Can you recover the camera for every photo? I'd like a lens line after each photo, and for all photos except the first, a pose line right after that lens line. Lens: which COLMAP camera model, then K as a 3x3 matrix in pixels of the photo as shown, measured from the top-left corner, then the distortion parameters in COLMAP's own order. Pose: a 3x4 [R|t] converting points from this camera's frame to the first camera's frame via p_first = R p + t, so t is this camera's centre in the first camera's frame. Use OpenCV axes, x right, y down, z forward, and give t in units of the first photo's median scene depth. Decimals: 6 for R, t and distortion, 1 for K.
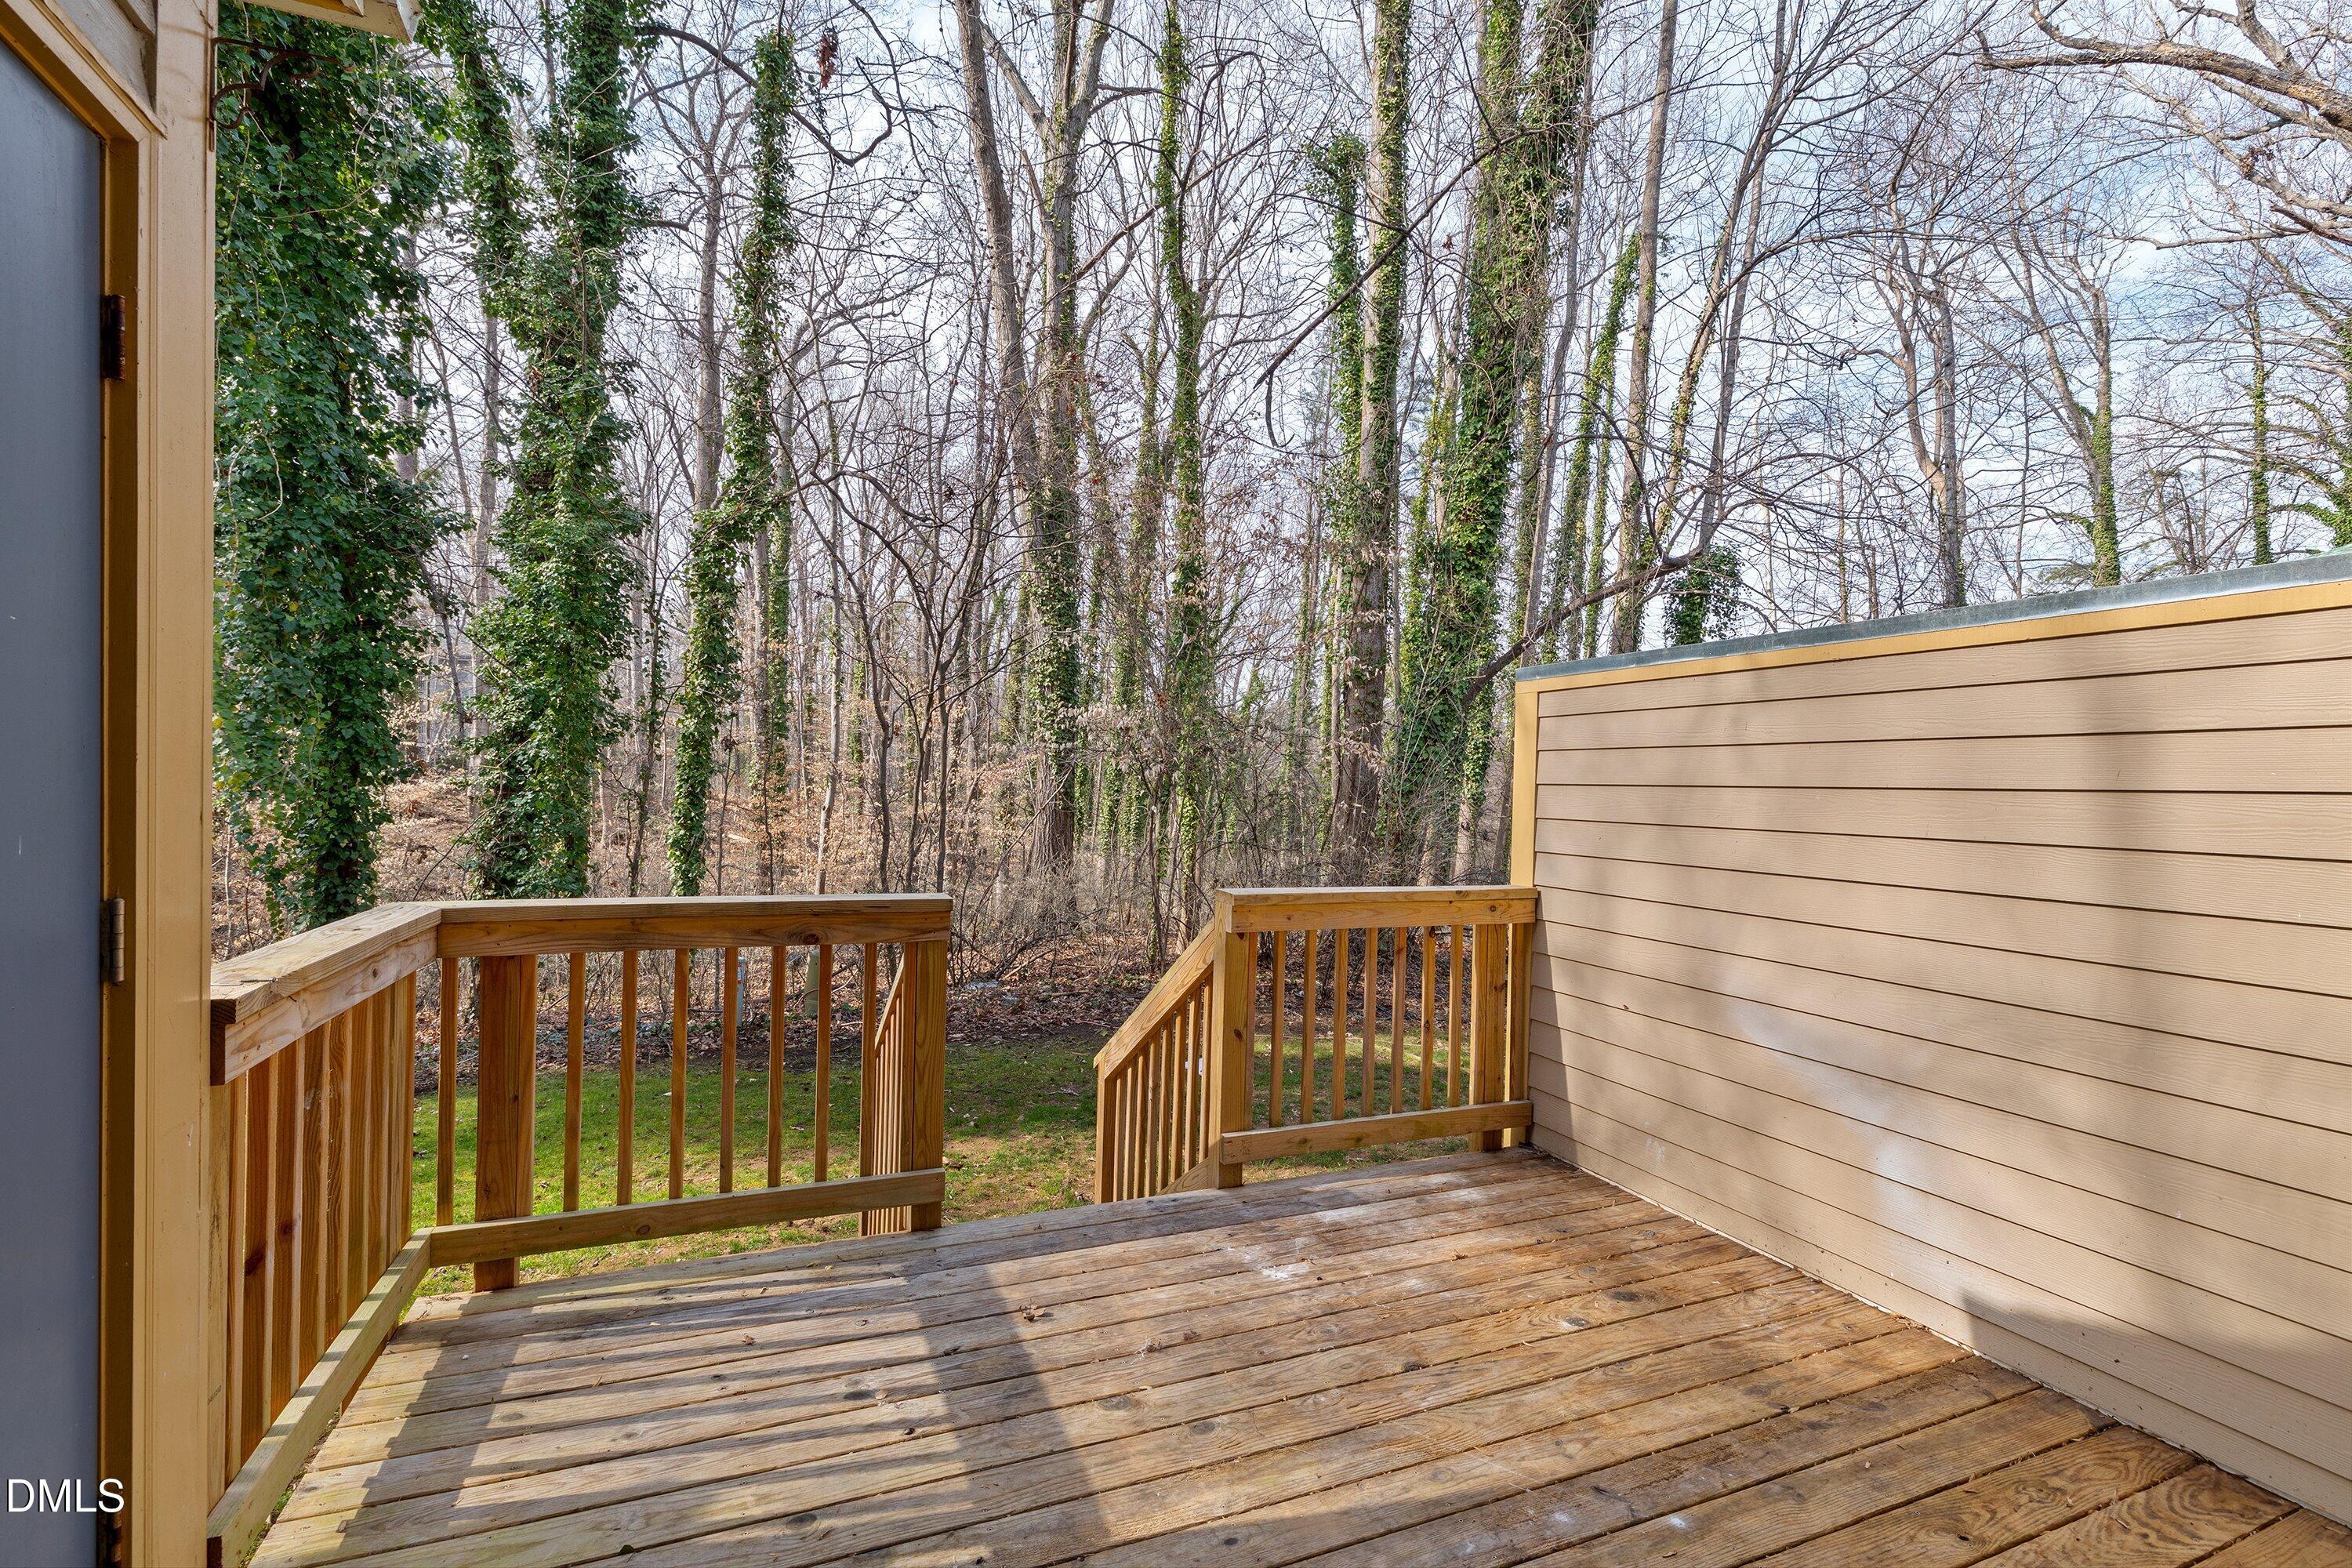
lens RADIAL K [[1040.0, 0, 1176.3], [0, 1040.0, 788.4], [0, 0, 1]] dist [0.000976, 0.000177]
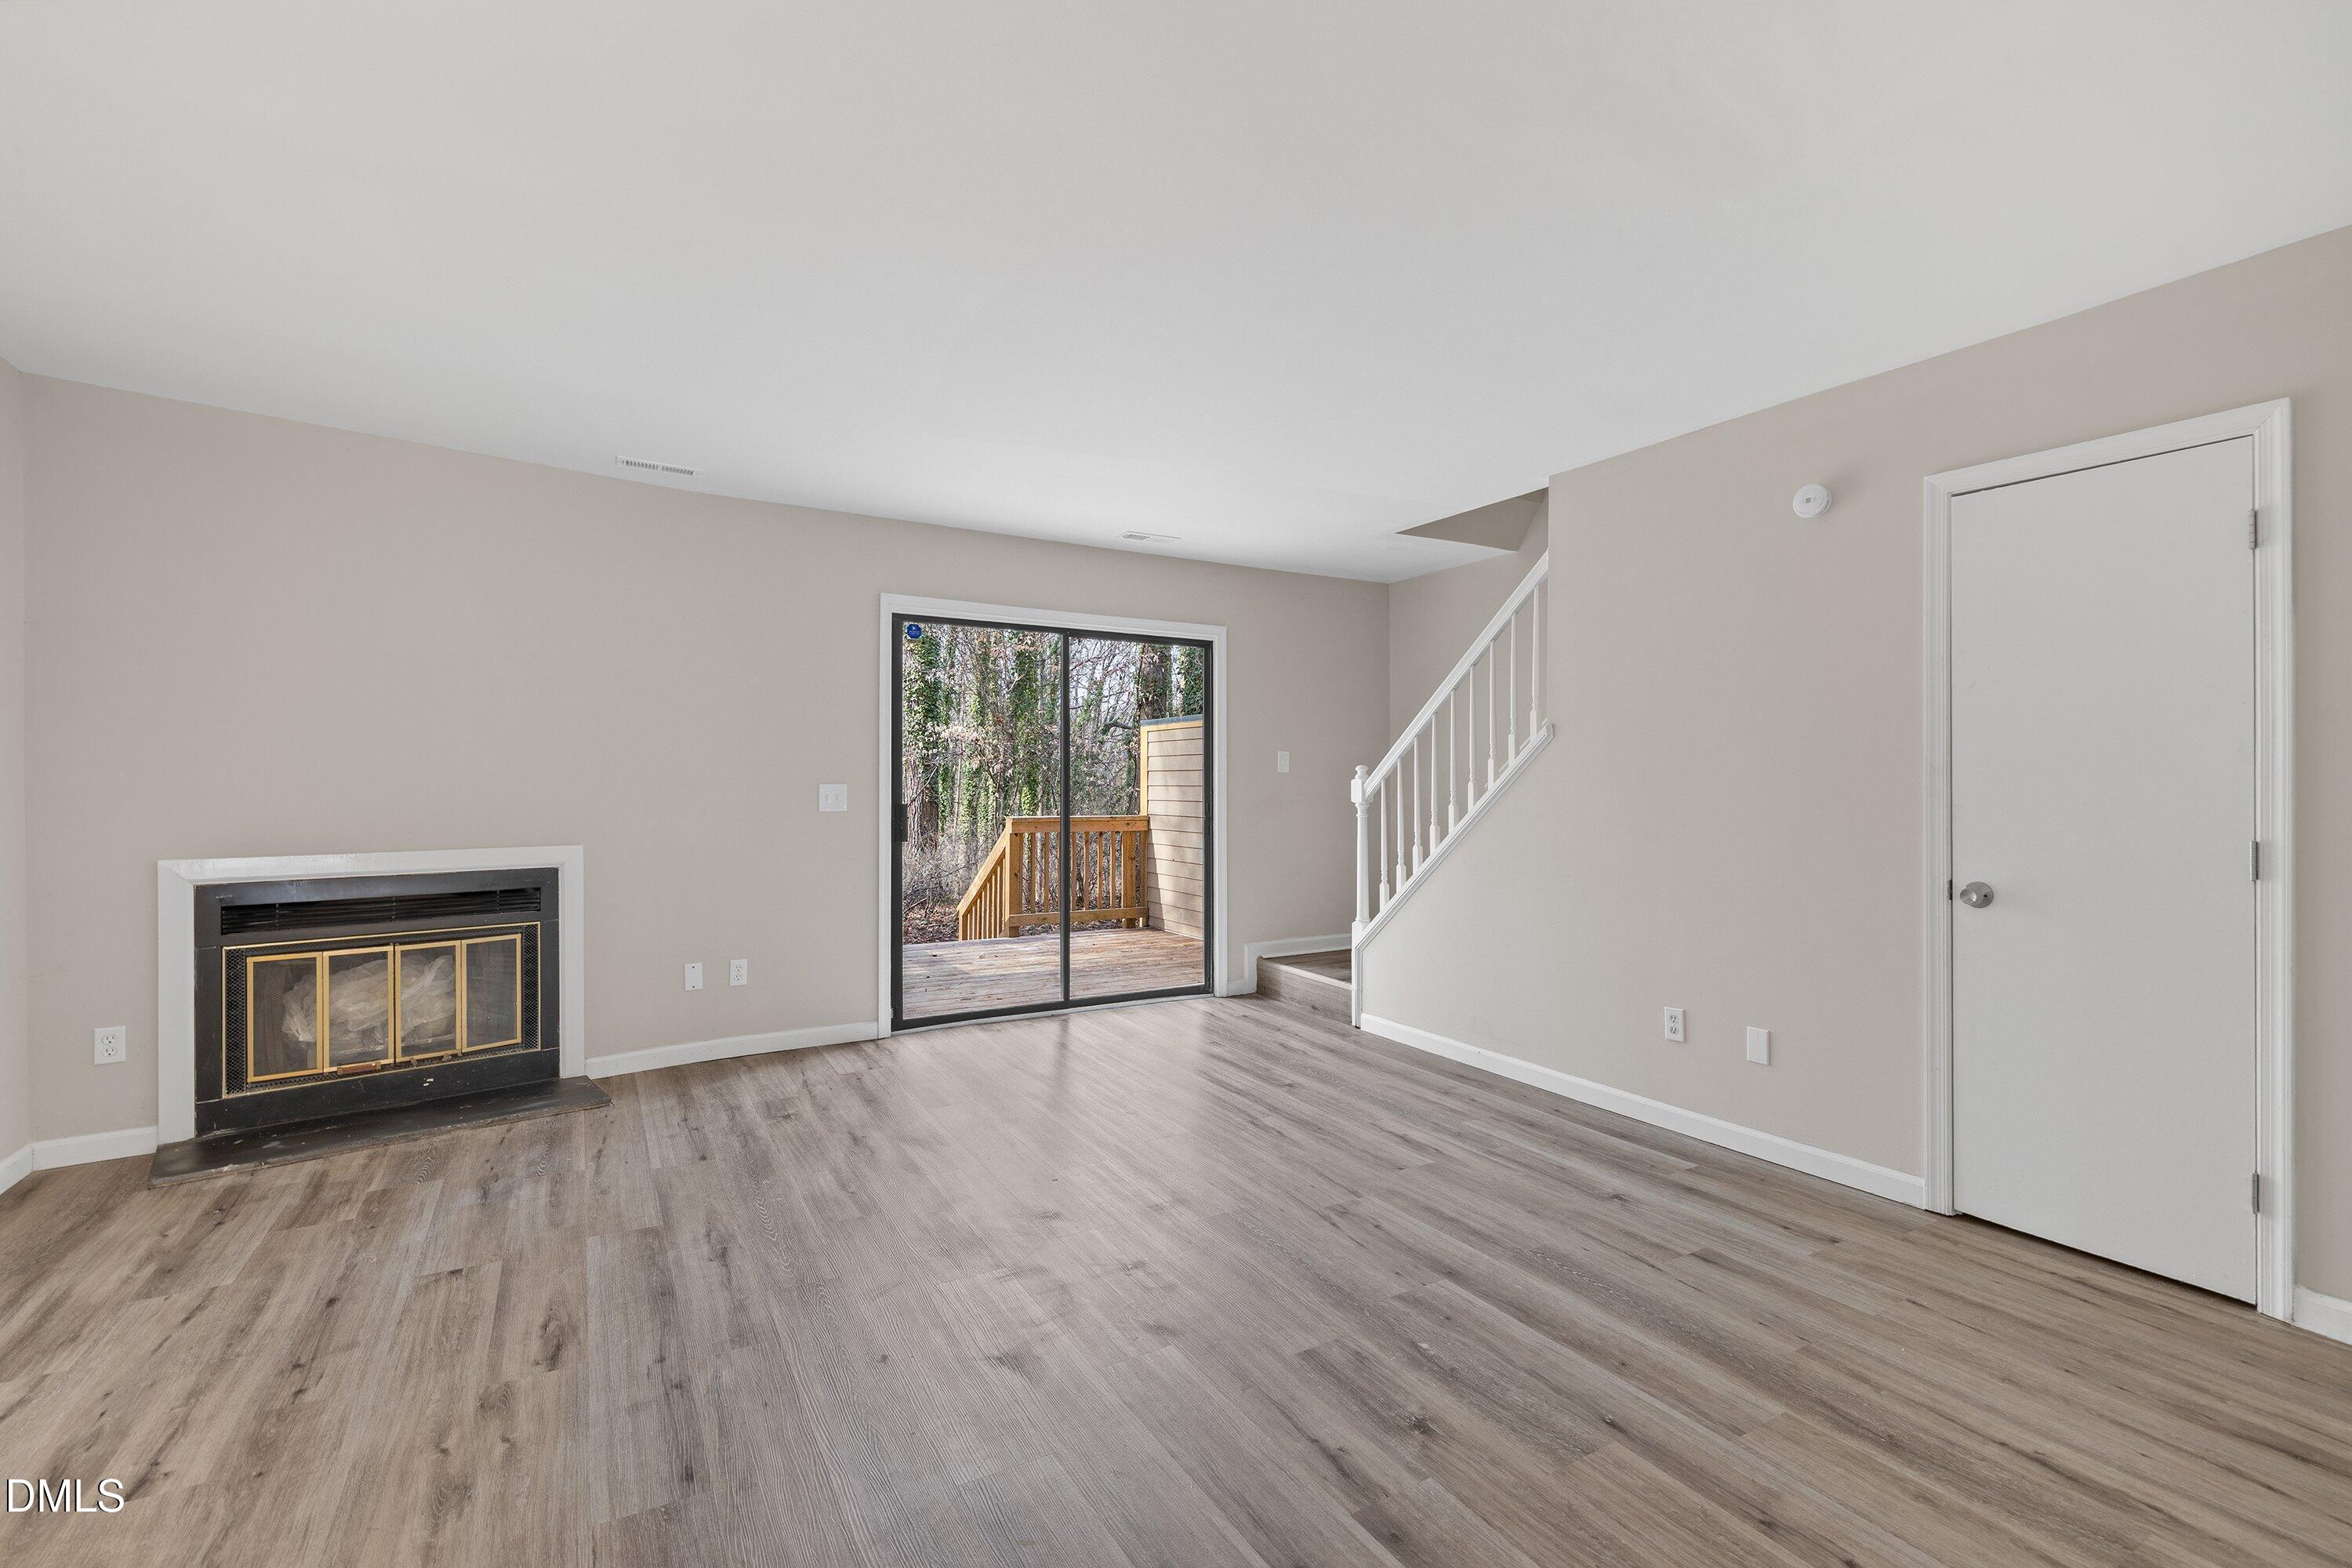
lens RADIAL K [[1030.8, 0, 1187.8], [0, 1030.8, 781.8], [0, 0, 1]] dist [0.002493, 0.000191]
pose [[0.989550, -0.020404, 0.142740, 0.035490], [0.020861, 0.999781, -0.001710, 0.008764], [-0.142673, 0.004670, 0.989759, -0.435821]]
